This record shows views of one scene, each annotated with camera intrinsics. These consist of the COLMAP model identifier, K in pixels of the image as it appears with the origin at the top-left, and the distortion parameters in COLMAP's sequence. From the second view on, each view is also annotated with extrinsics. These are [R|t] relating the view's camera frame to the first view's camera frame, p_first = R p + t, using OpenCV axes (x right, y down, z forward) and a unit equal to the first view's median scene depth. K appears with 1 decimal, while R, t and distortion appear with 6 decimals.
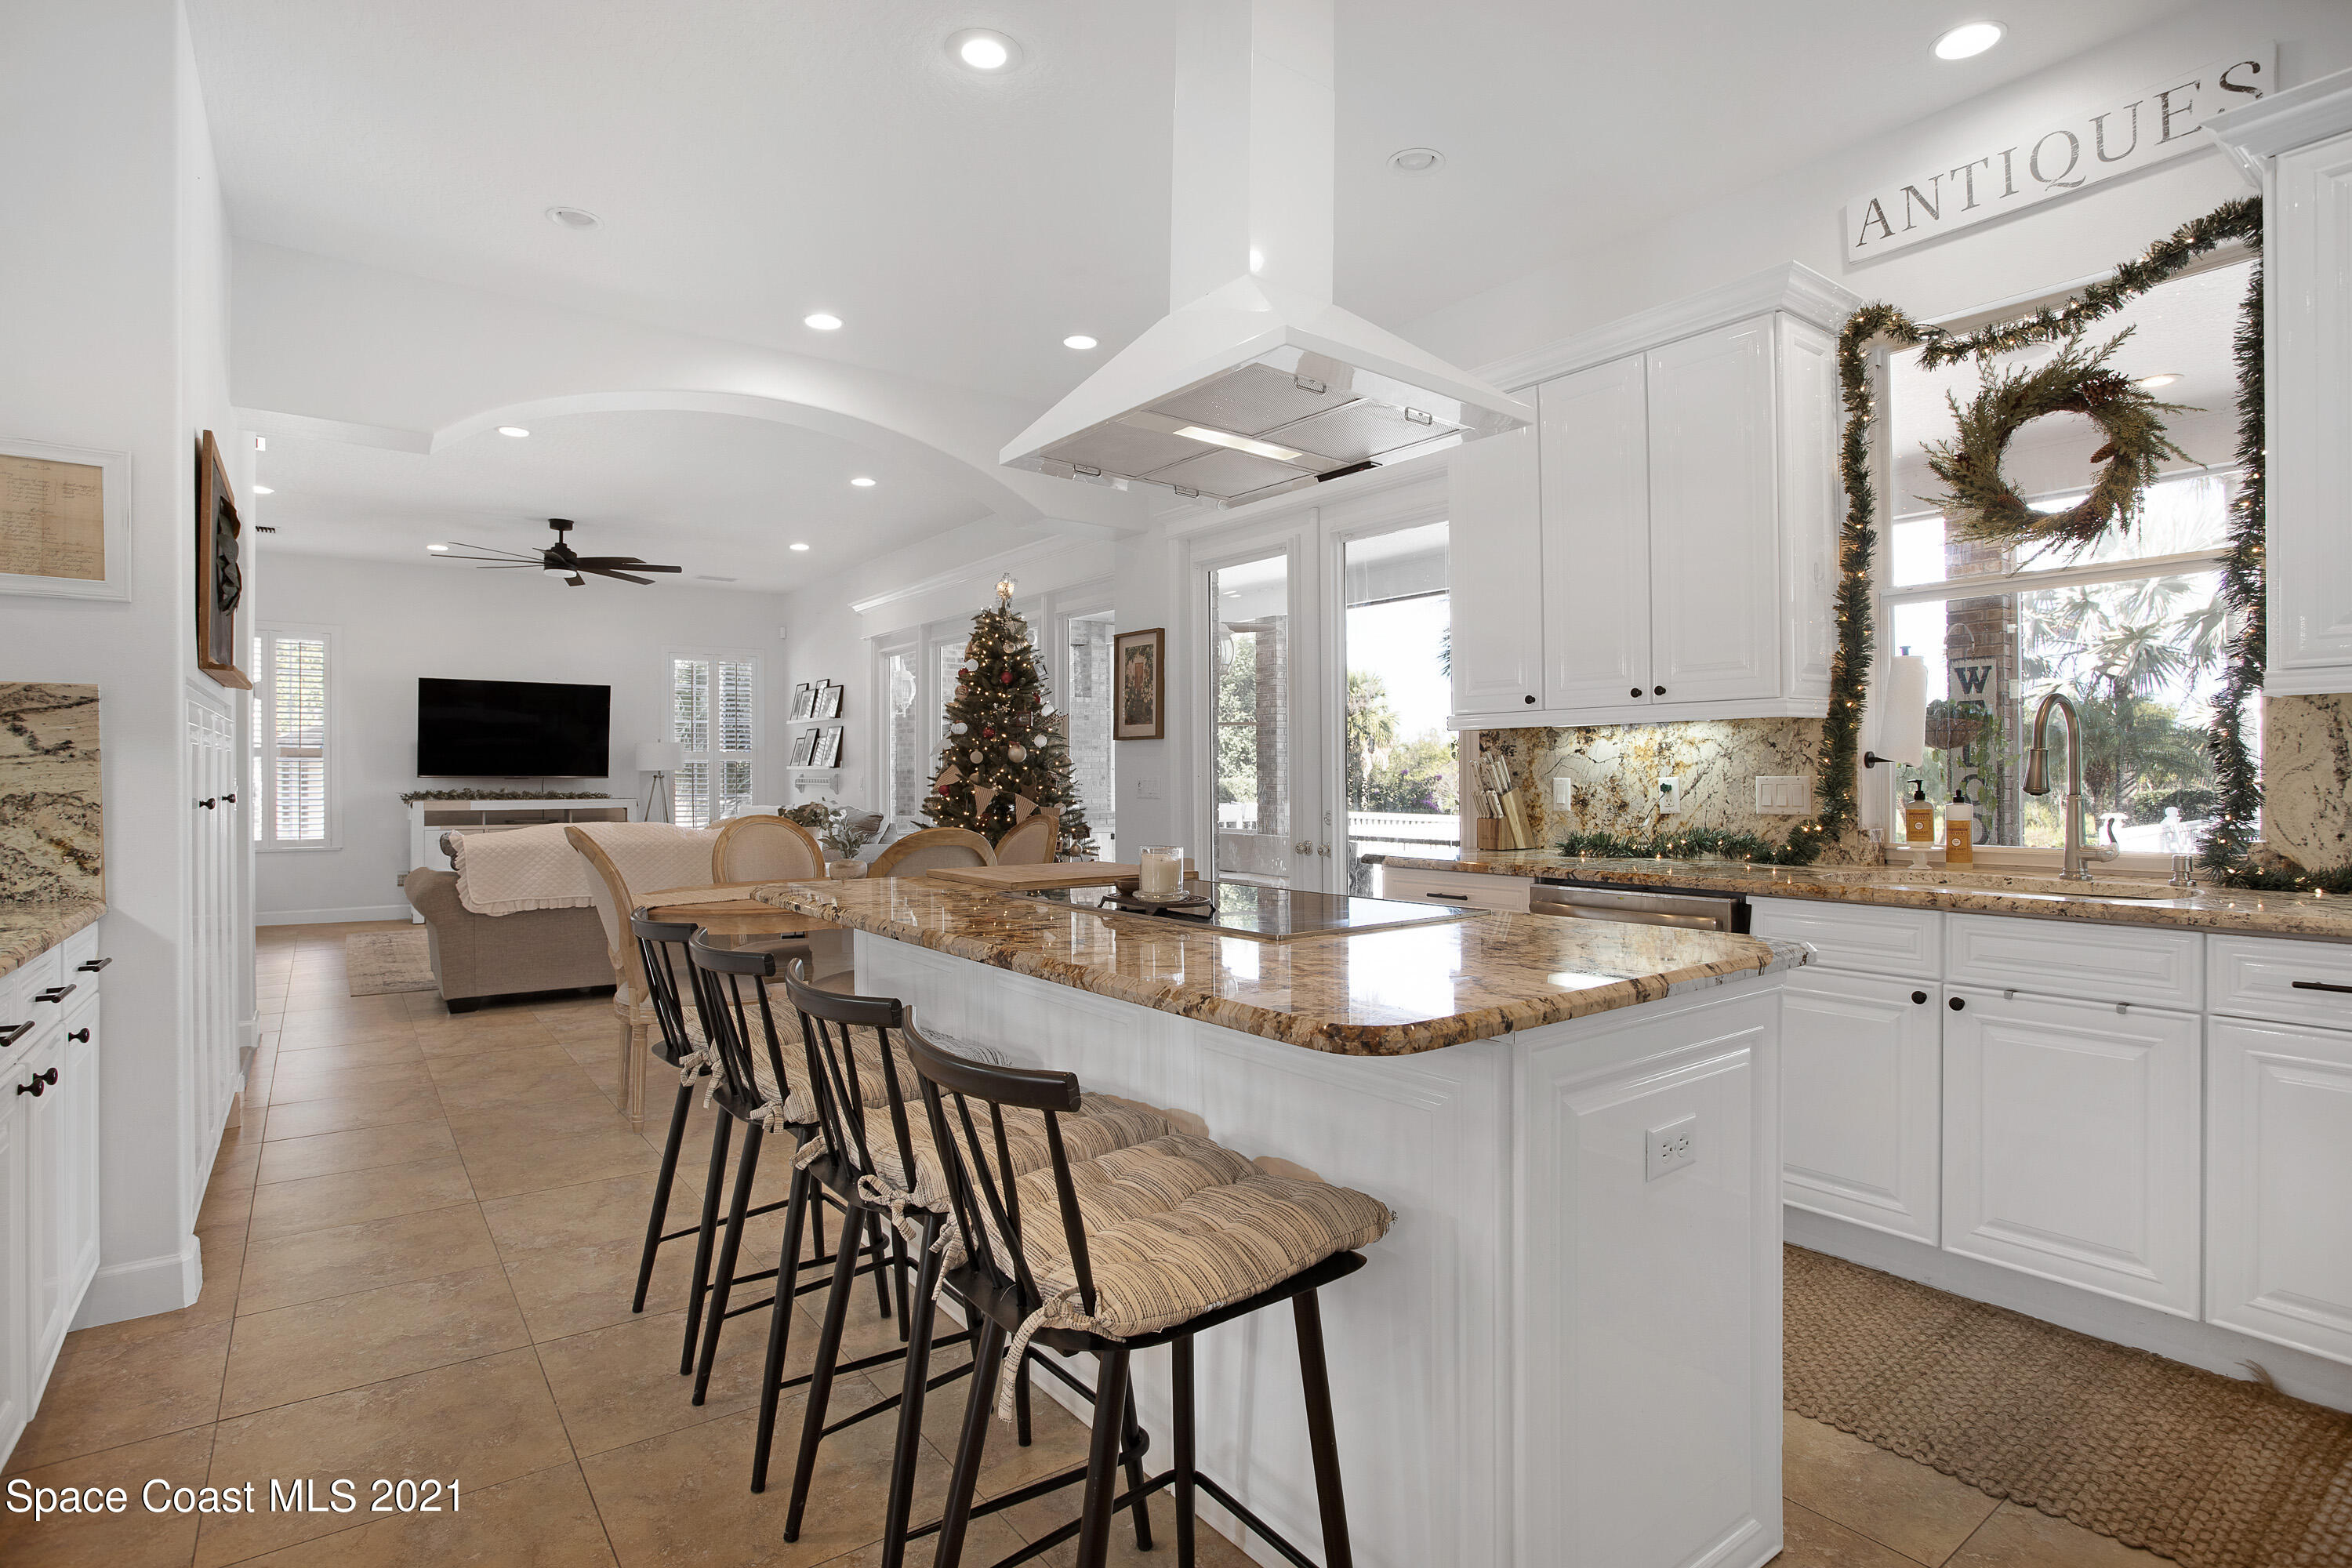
lens RADIAL K [[1153.6, 0, 1189.2], [0, 1153.6, 777.9], [0, 0, 1]] dist [-0.051508, 0.019245]
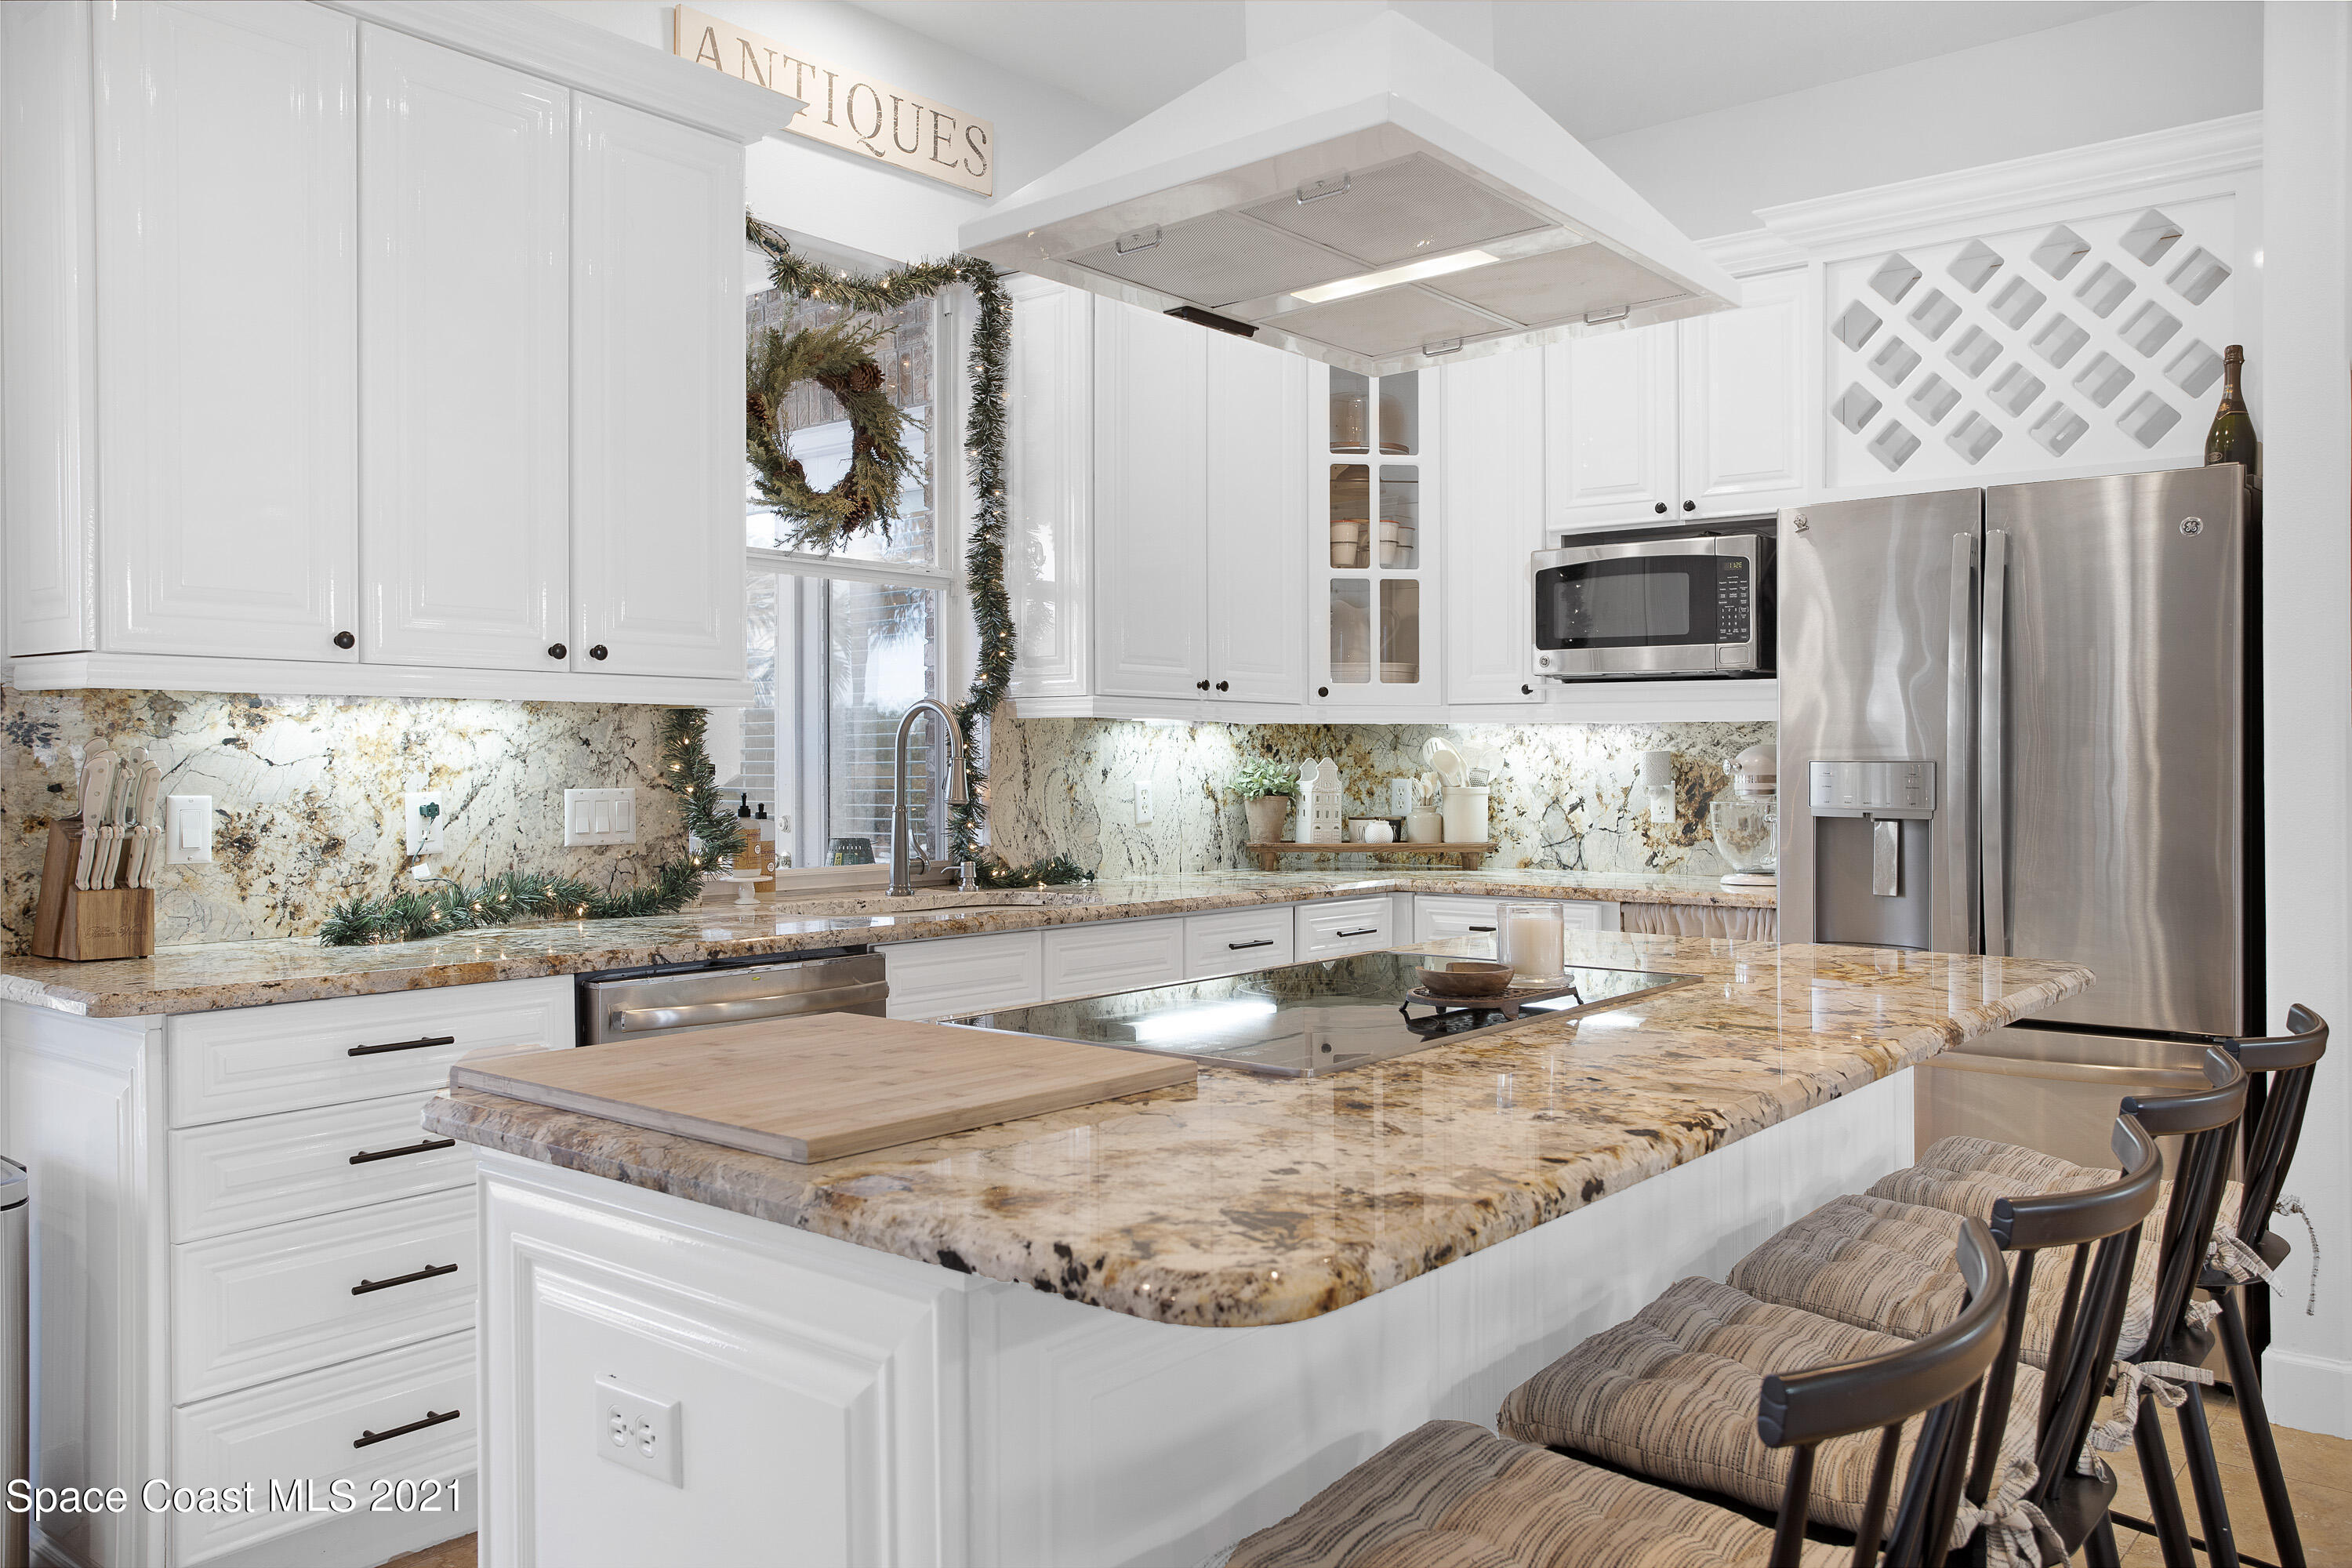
lens RADIAL K [[1792.2, 0, 1199.8], [0, 1792.2, 768.5], [0, 0, 1]] dist [-0.031306, -0.001989]
pose [[-0.225647, 0.001510, 0.974208, -0.629947], [0.000901, 0.999999, -0.001341, -0.012558], [-0.974209, 0.000575, -0.225648, 0.941137]]
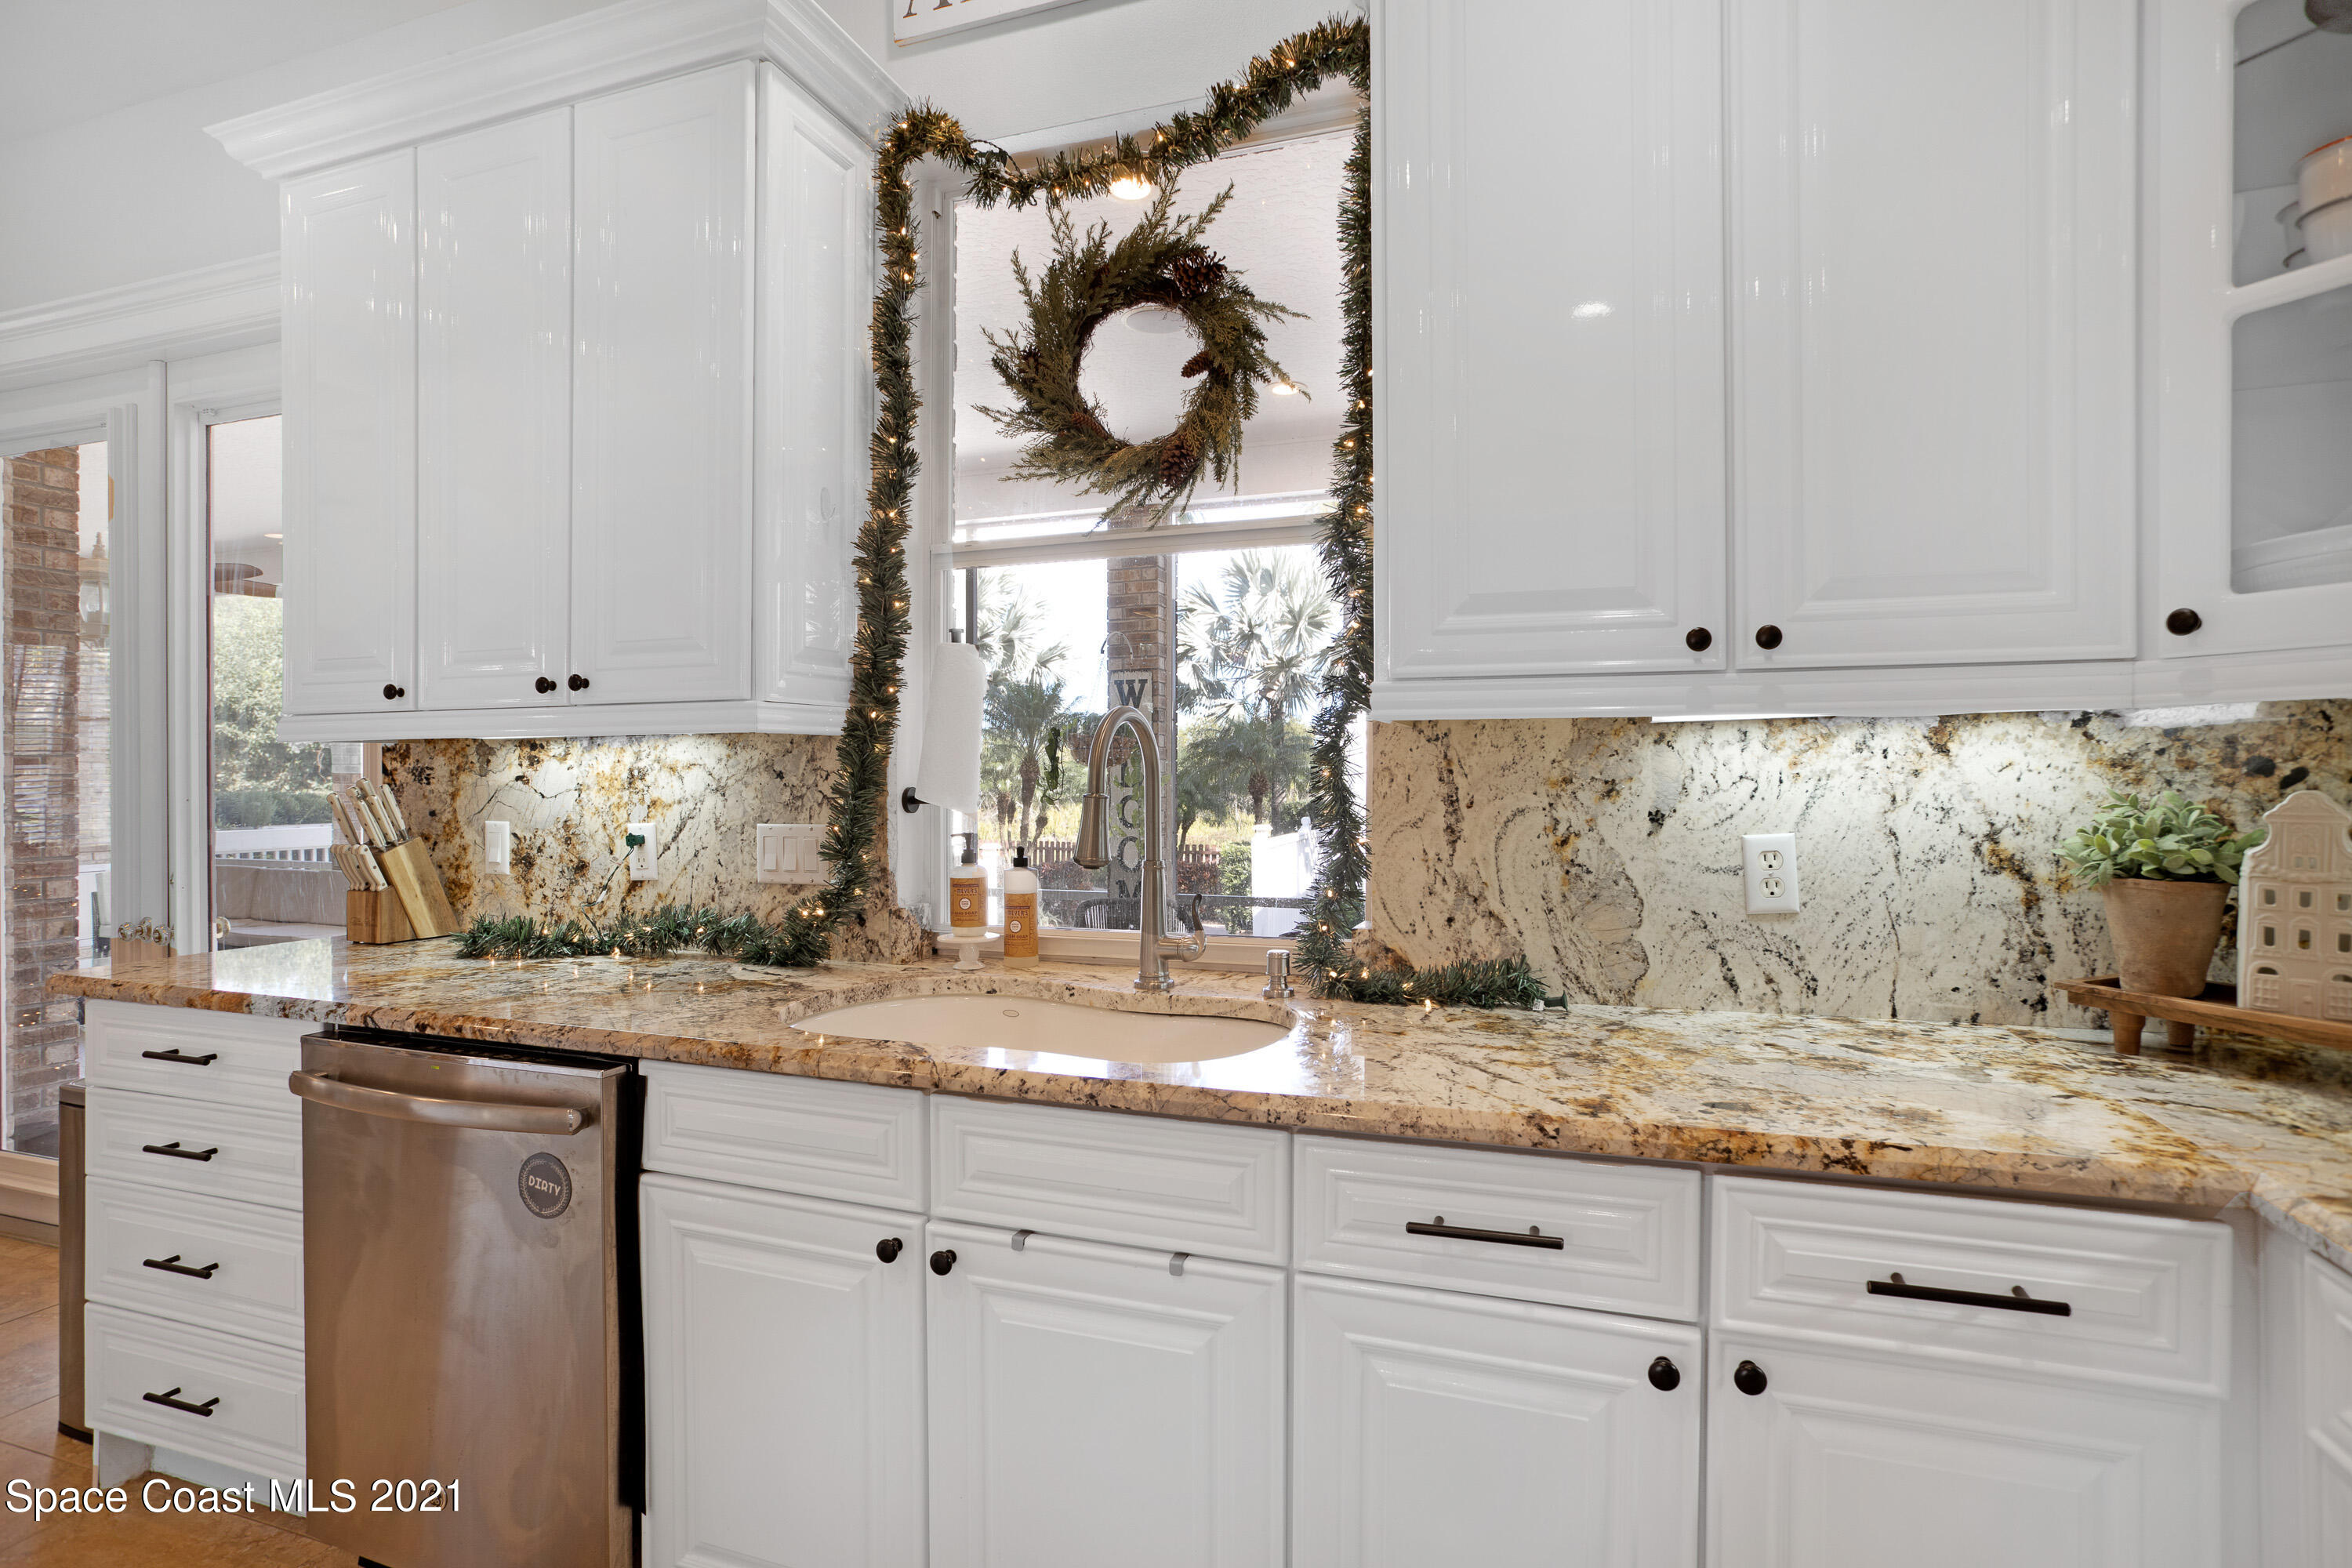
lens RADIAL K [[1153.6, 0, 1153.7], [0, 1153.6, 789.8], [0, 0, 1]] dist [-0.051508, 0.019245]
pose [[0.835711, -0.002631, 0.549163, 0.355468], [-0.001354, 0.999976, 0.006851, -0.026960], [-0.549167, -0.006469, 0.835687, 0.370448]]
